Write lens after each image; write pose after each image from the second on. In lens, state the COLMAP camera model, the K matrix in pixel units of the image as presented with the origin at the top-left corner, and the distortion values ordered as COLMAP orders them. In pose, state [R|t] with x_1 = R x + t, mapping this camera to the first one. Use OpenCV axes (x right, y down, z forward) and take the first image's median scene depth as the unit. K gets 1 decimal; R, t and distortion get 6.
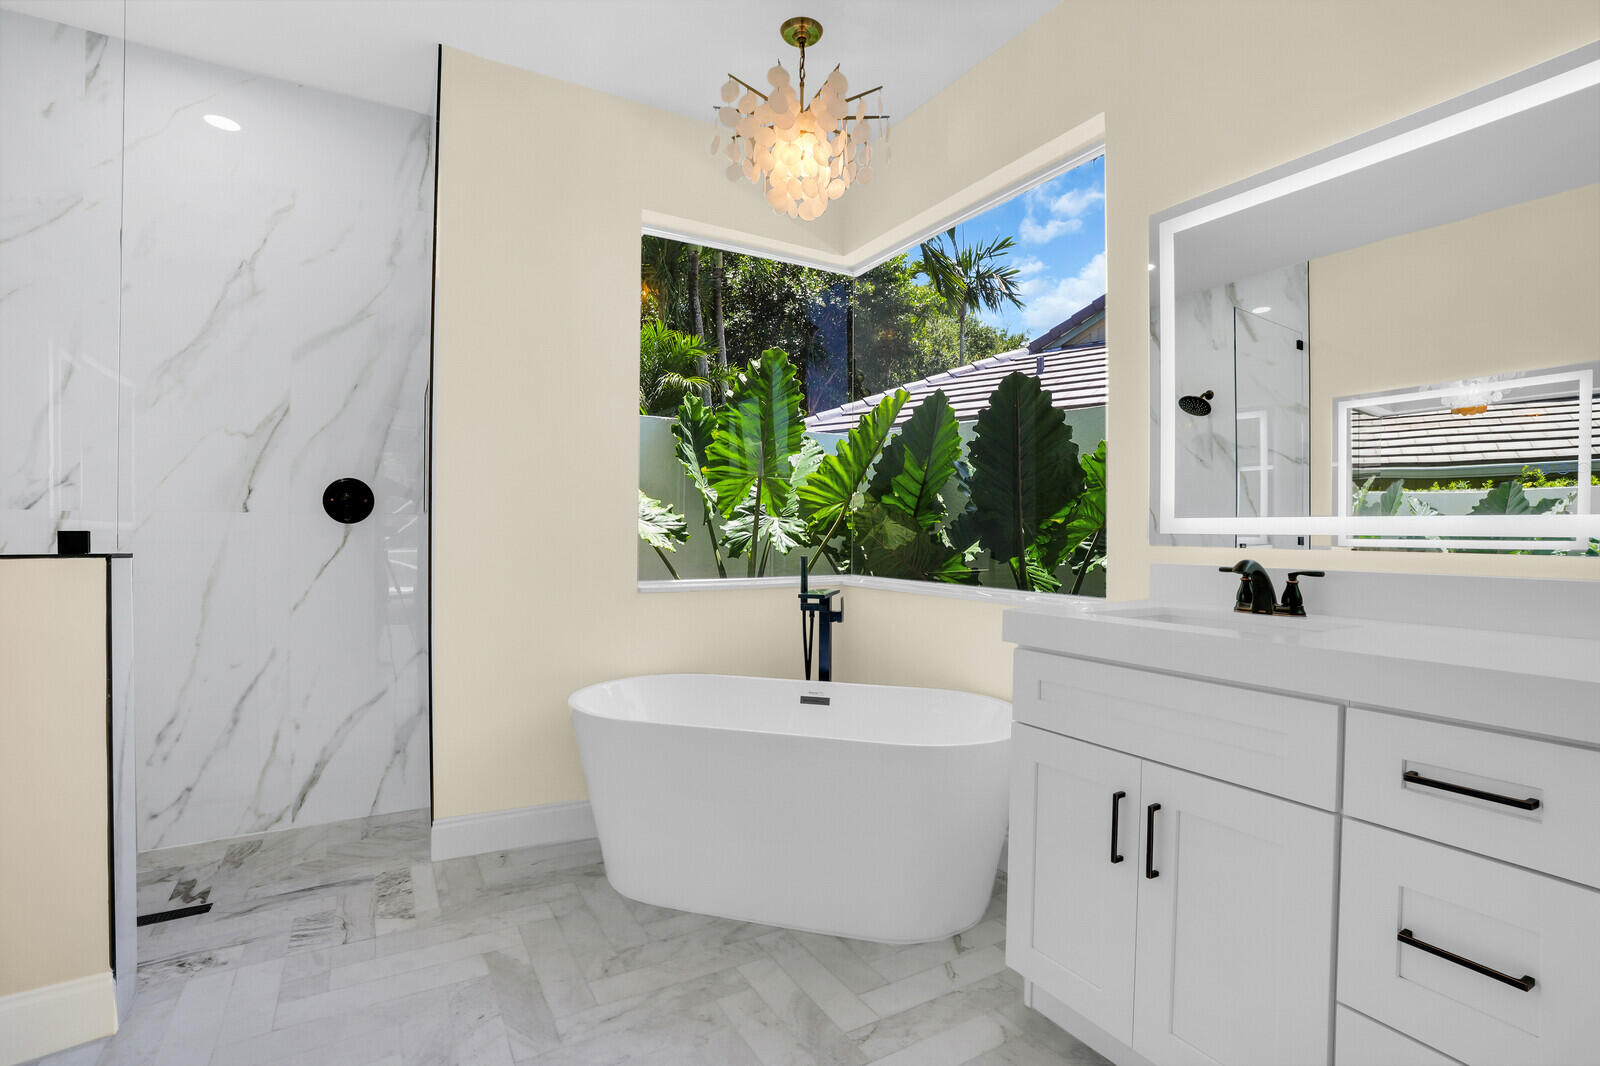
lens RADIAL K [[742.3, 0, 793.3], [0, 742.3, 547.8], [0, 0, 1]] dist [-0.068894, 0.025533]
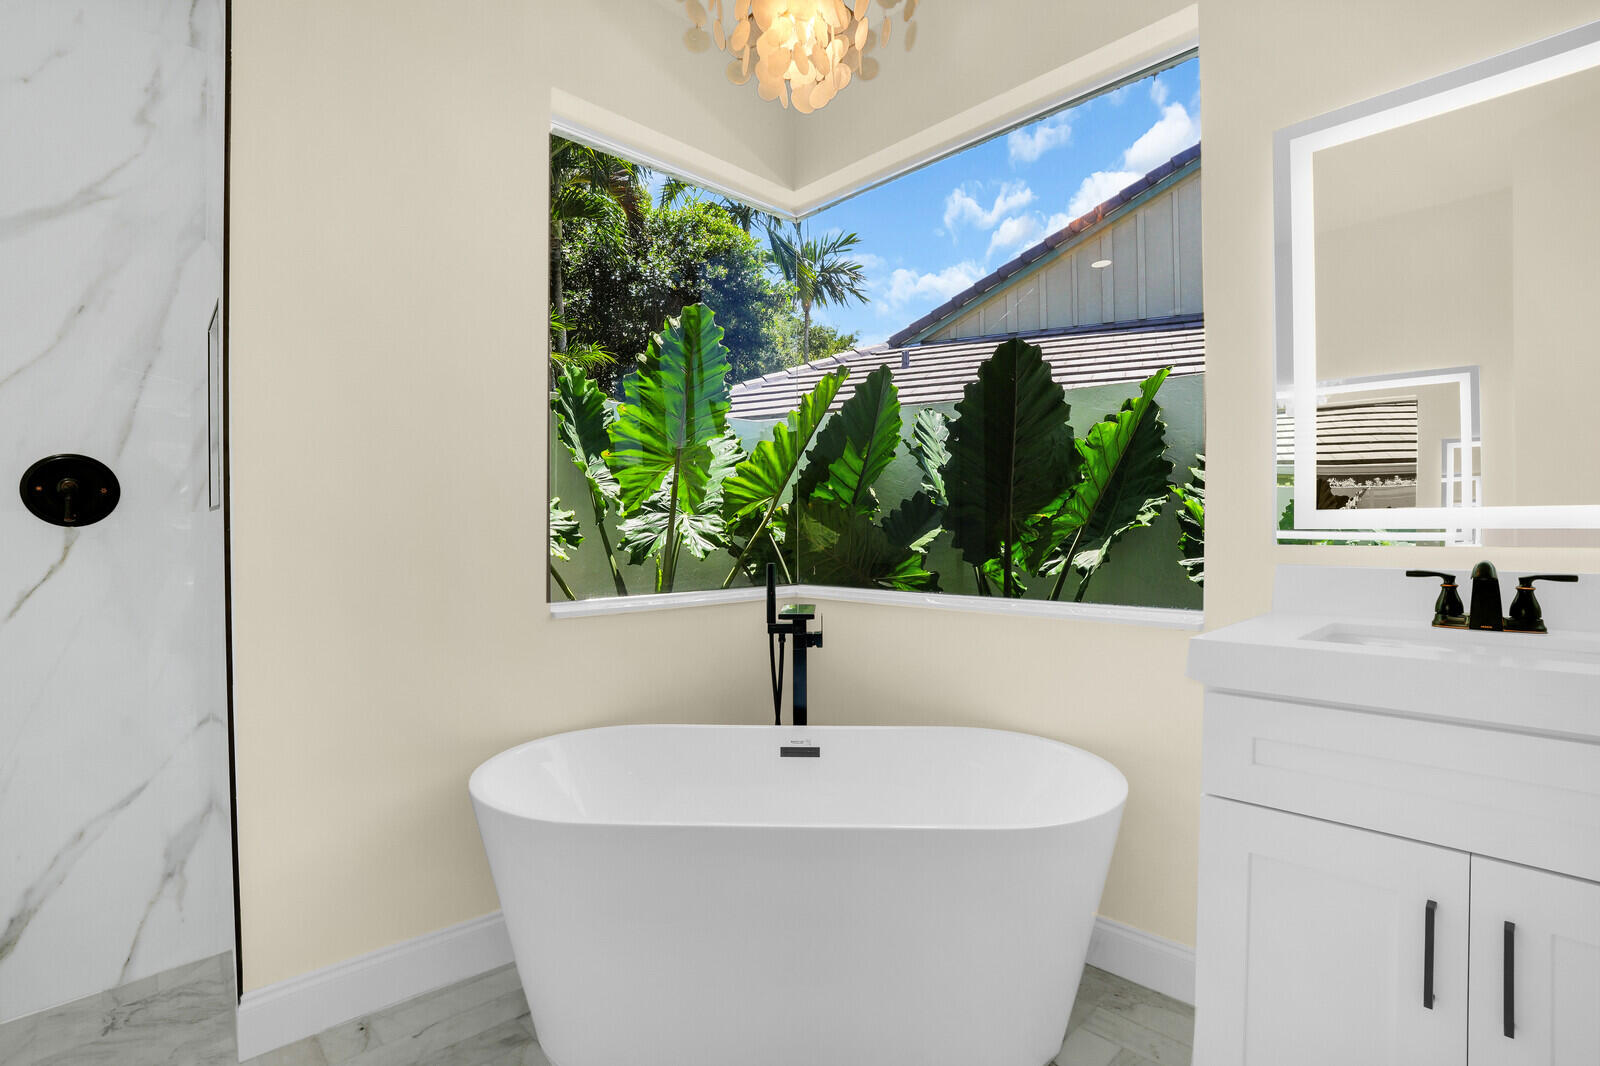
lens RADIAL K [[742.3, 0, 793.3], [0, 742.3, 547.8], [0, 0, 1]] dist [-0.068894, 0.025533]
pose [[0.970832, -0.016297, 0.239205, -0.115855], [0.016096, 0.999867, 0.002795, -0.005262], [-0.239219, 0.001136, 0.970965, 0.191378]]
